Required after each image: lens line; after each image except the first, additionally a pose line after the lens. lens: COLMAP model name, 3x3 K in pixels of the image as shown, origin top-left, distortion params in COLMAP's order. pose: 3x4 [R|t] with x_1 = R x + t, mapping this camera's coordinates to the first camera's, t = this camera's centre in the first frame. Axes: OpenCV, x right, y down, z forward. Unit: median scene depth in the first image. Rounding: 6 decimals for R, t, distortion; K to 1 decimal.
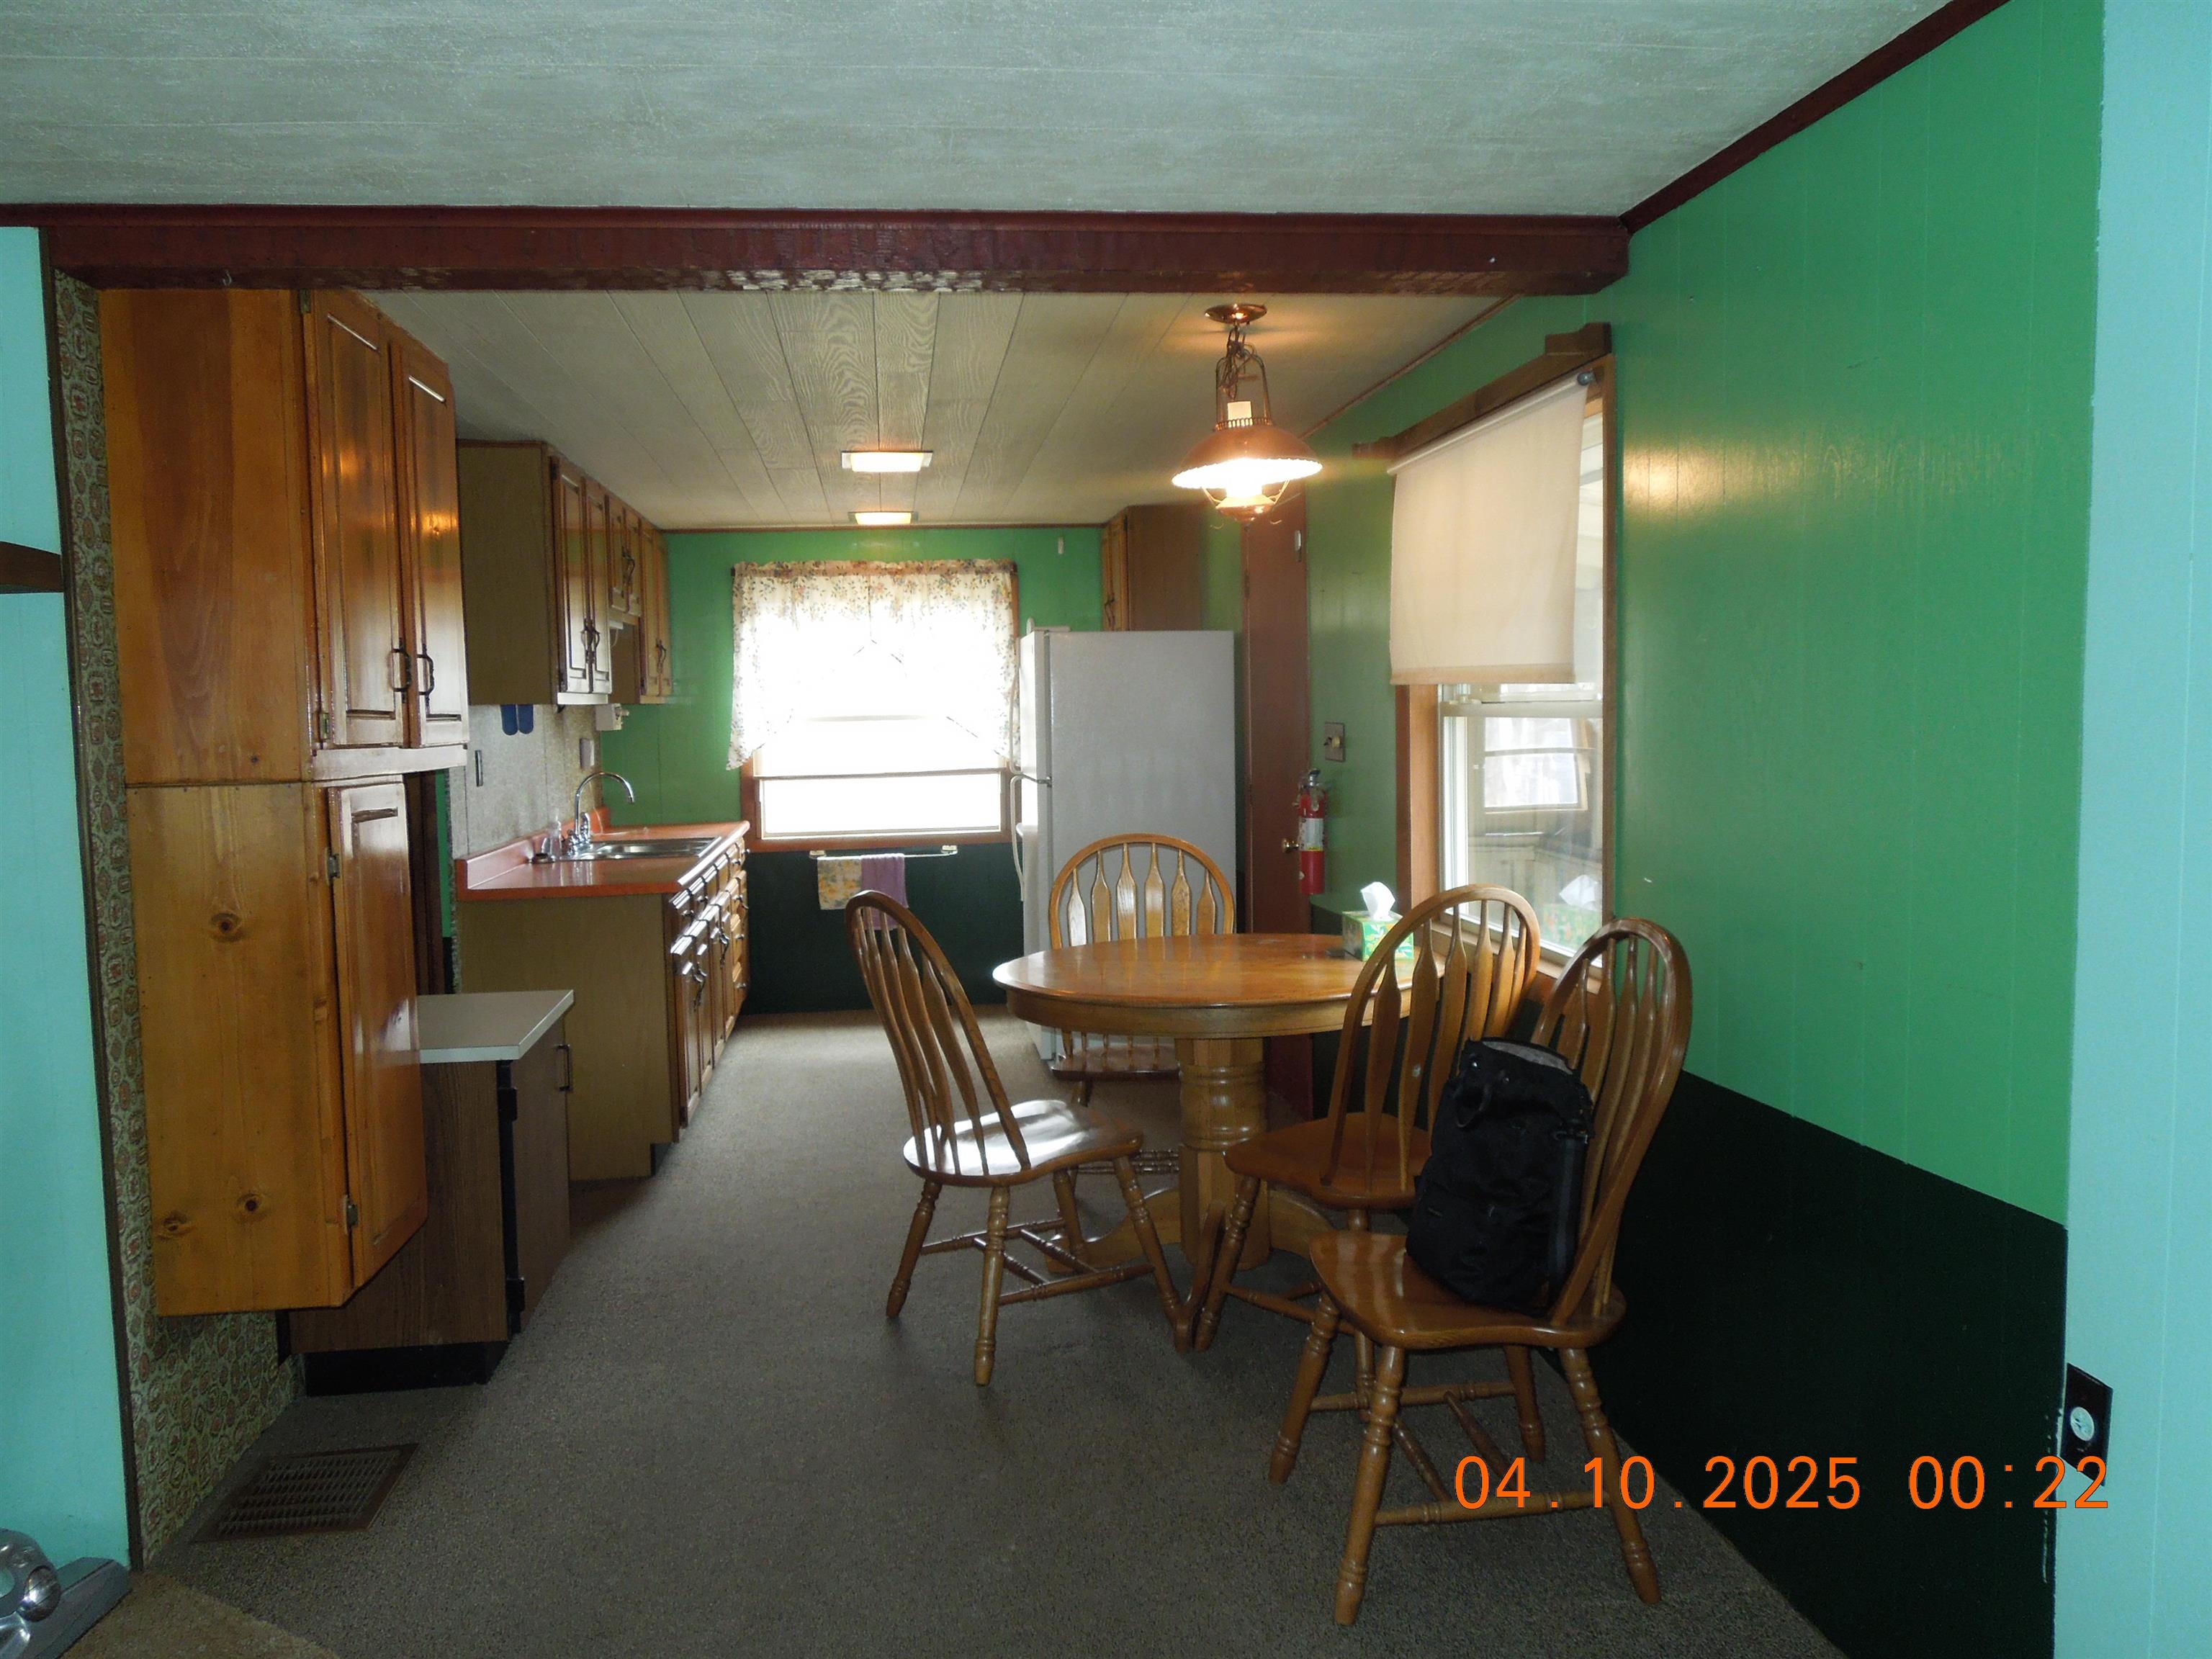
lens RADIAL K [[1666.4, 0, 1106.0], [0, 1666.4, 829.5], [0, 0, 1]] dist [-0.011691, 0.003973]
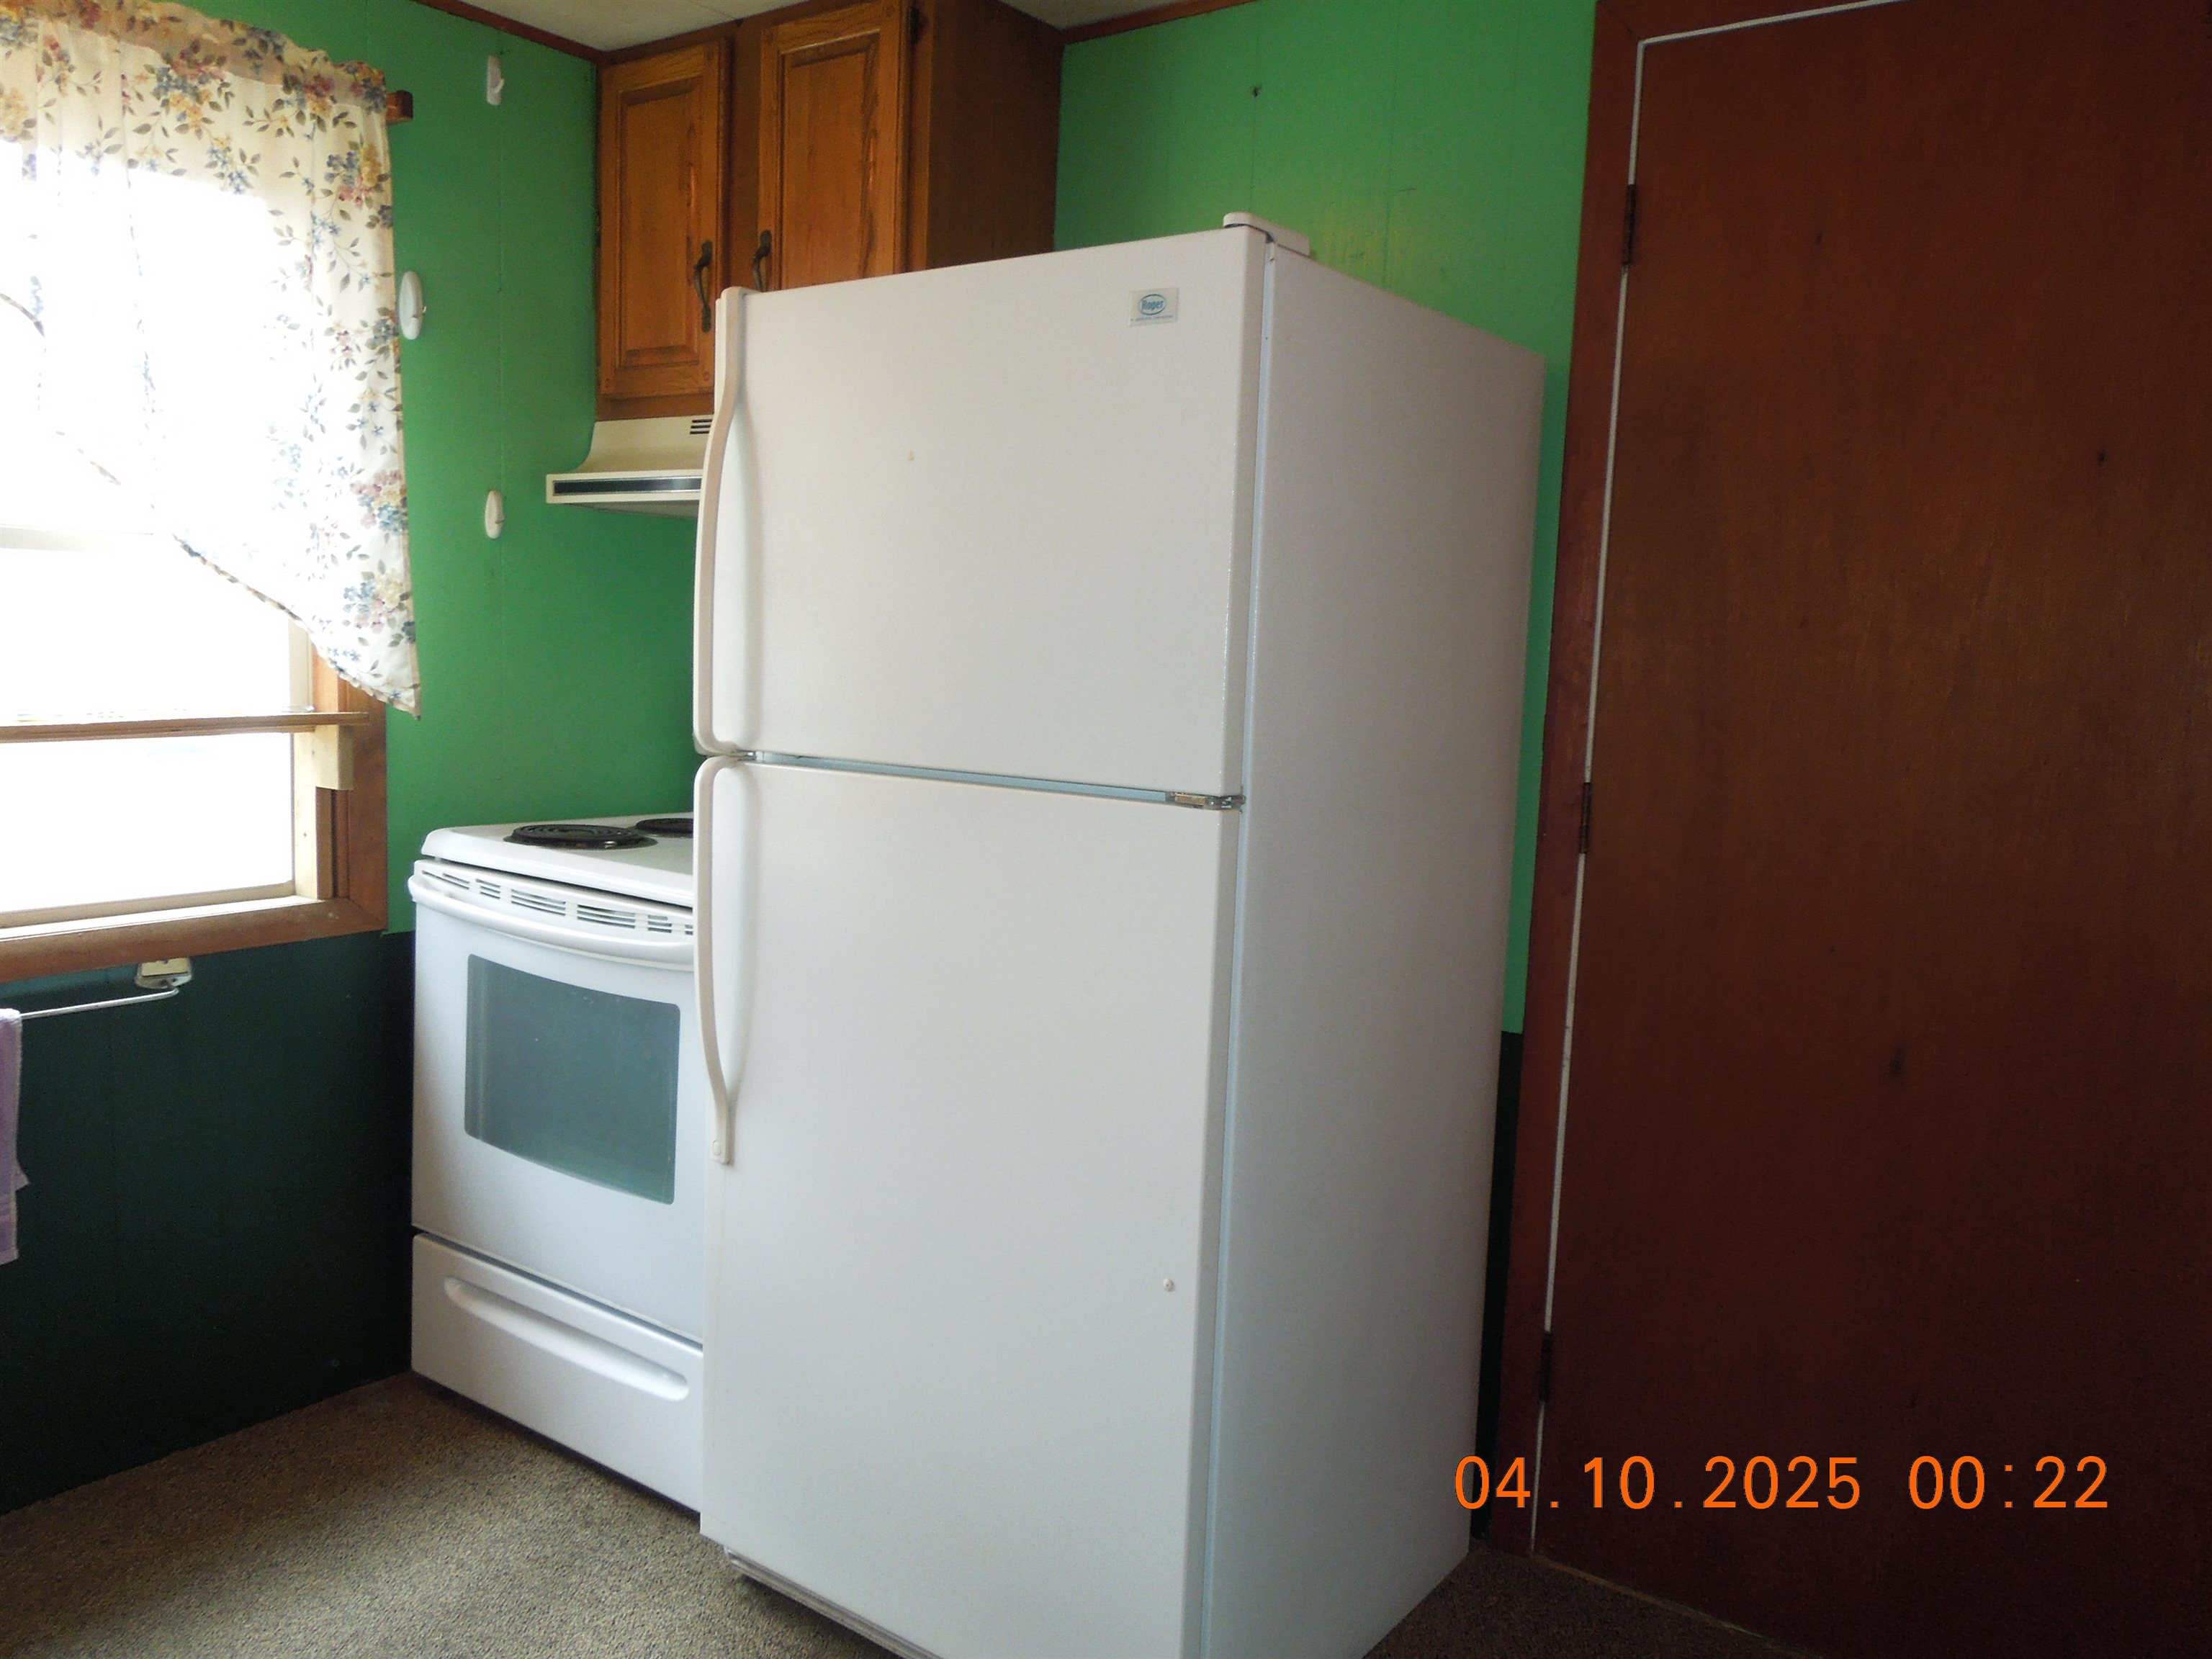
lens RADIAL K [[1666.4, 0, 1106.0], [0, 1666.4, 829.5], [0, 0, 1]] dist [-0.011691, 0.003973]
pose [[0.690236, -0.037379, 0.722618, -0.202218], [0.000288, 0.998679, 0.051384, -0.031970], [-0.723585, -0.035259, 0.689335, 0.679904]]
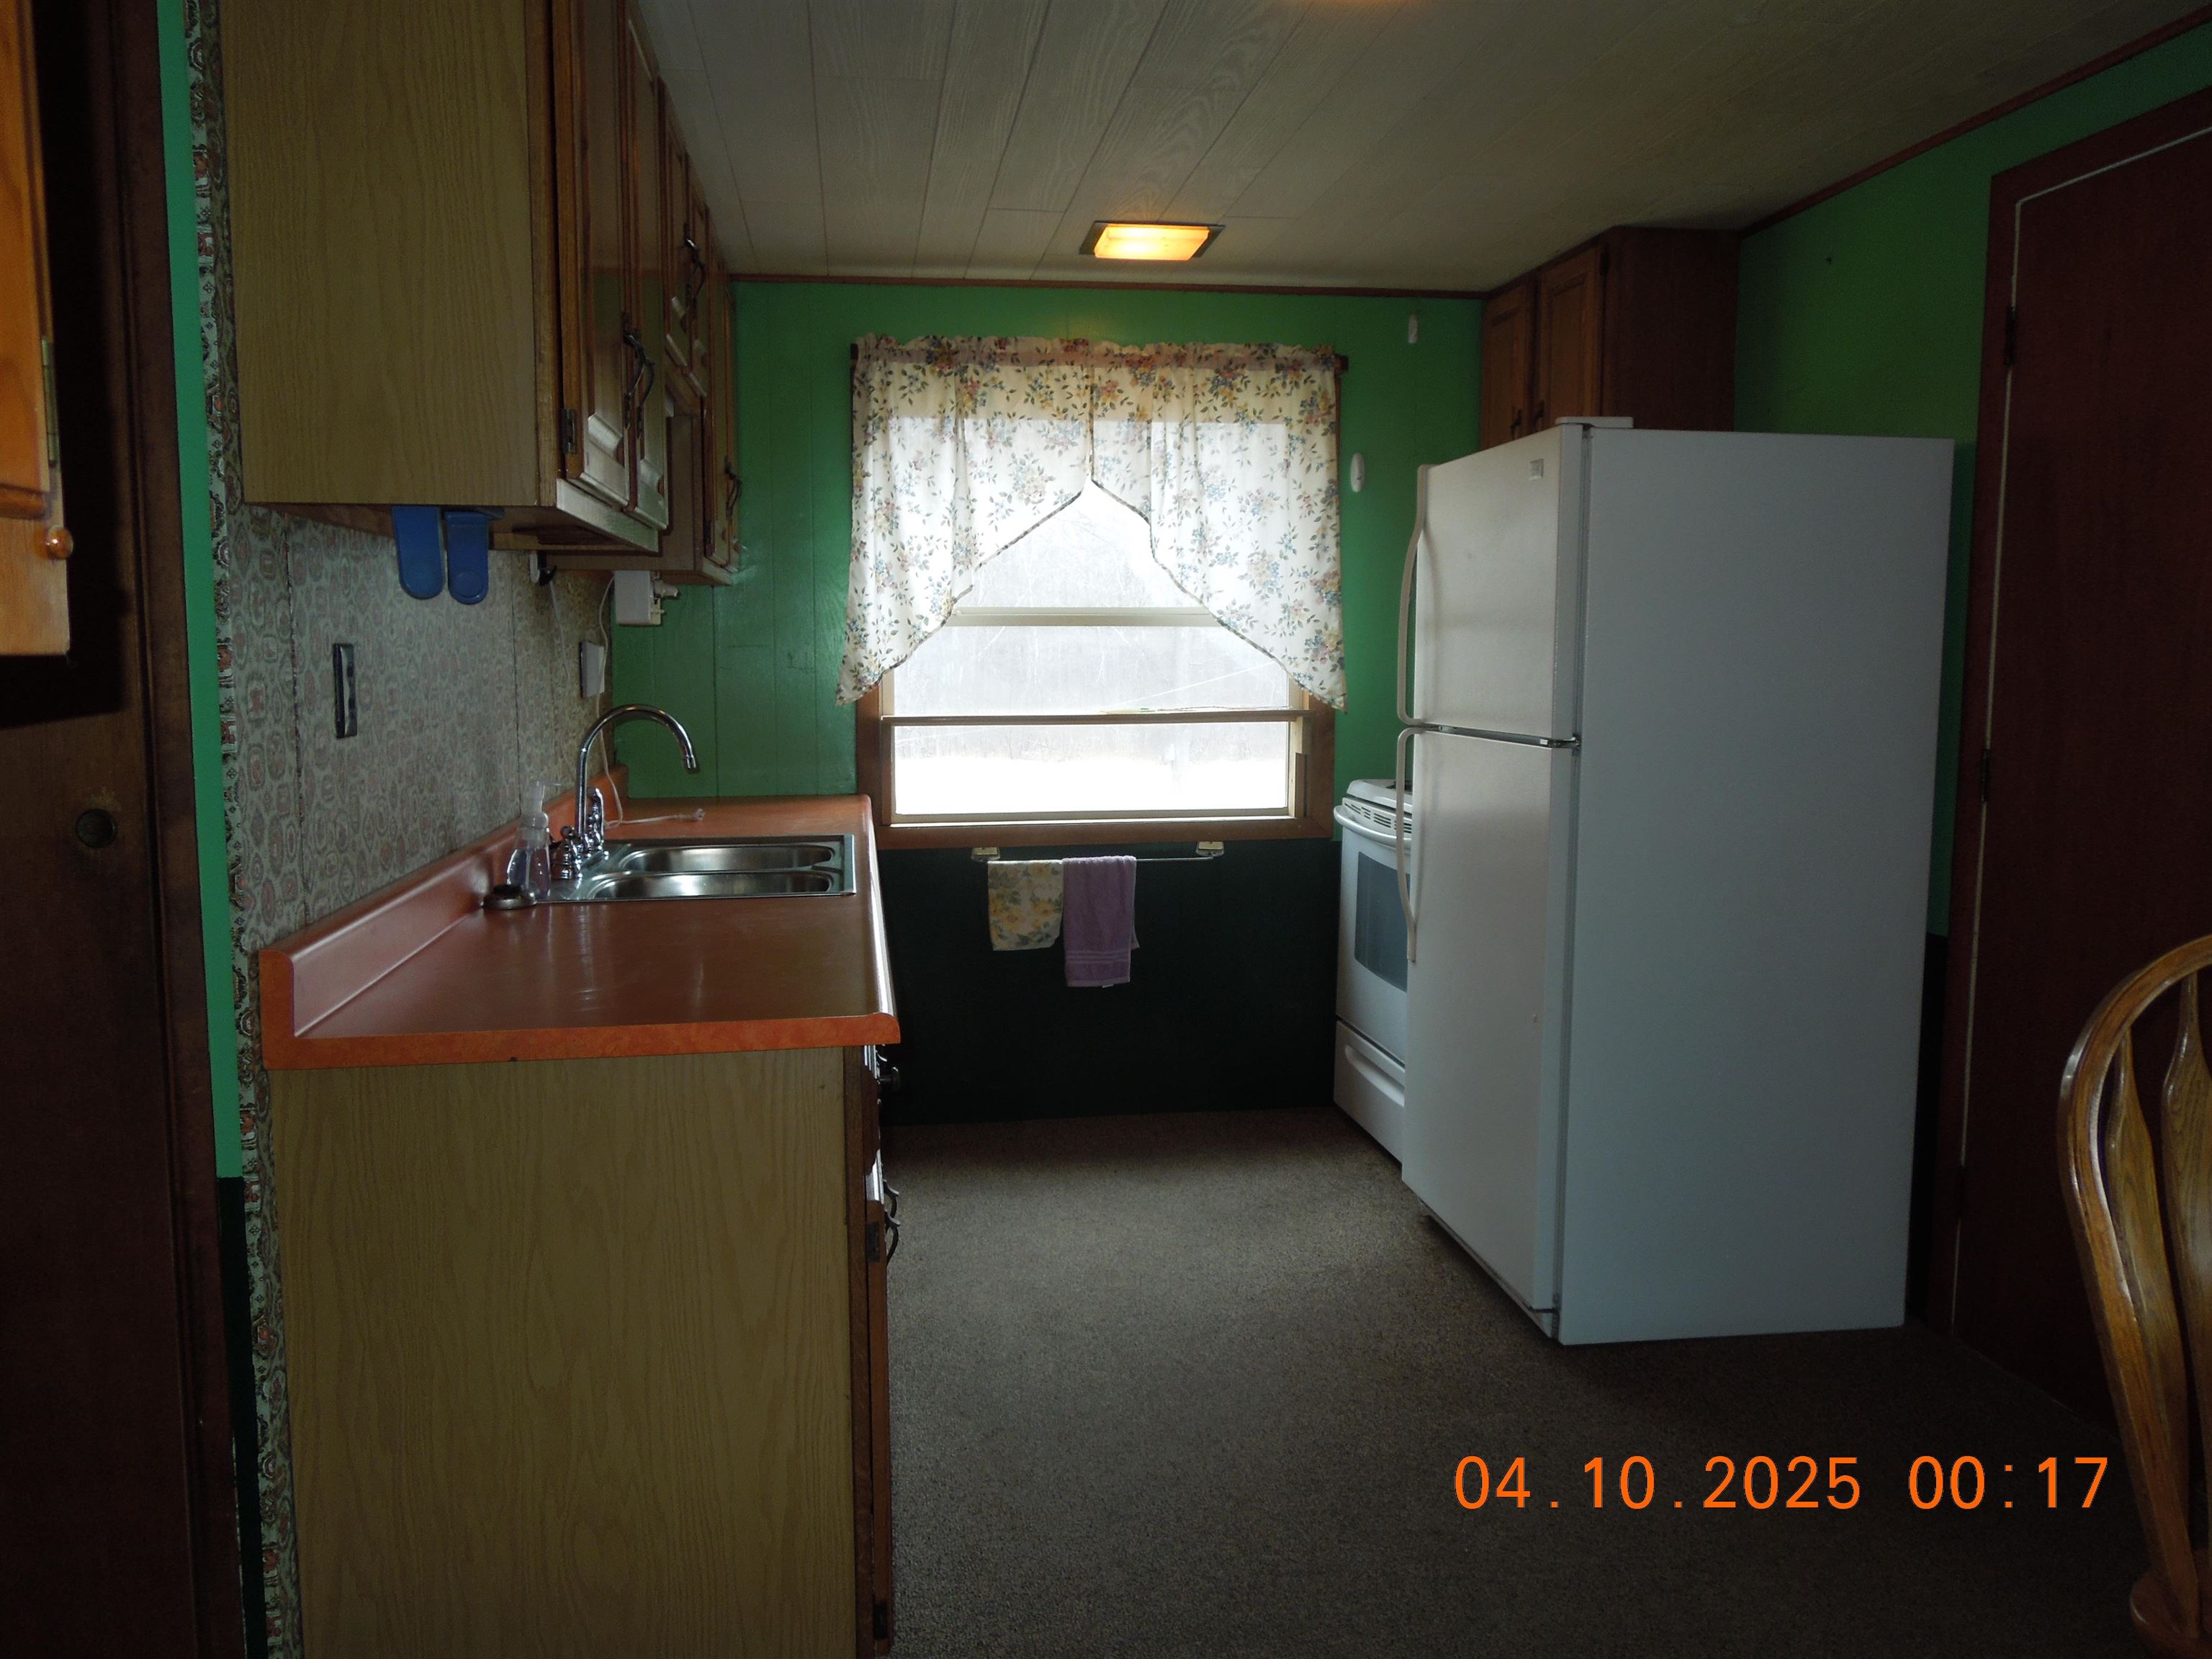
lens RADIAL K [[1666.4, 0, 1106.0], [0, 1666.4, 829.5], [0, 0, 1]] dist [-0.011691, 0.003973]
pose [[0.999636, 0.019541, 0.018582, -0.145388], [-0.020216, 0.999116, 0.036862, -0.016134], [-0.017845, -0.037224, 0.999148, 0.429317]]
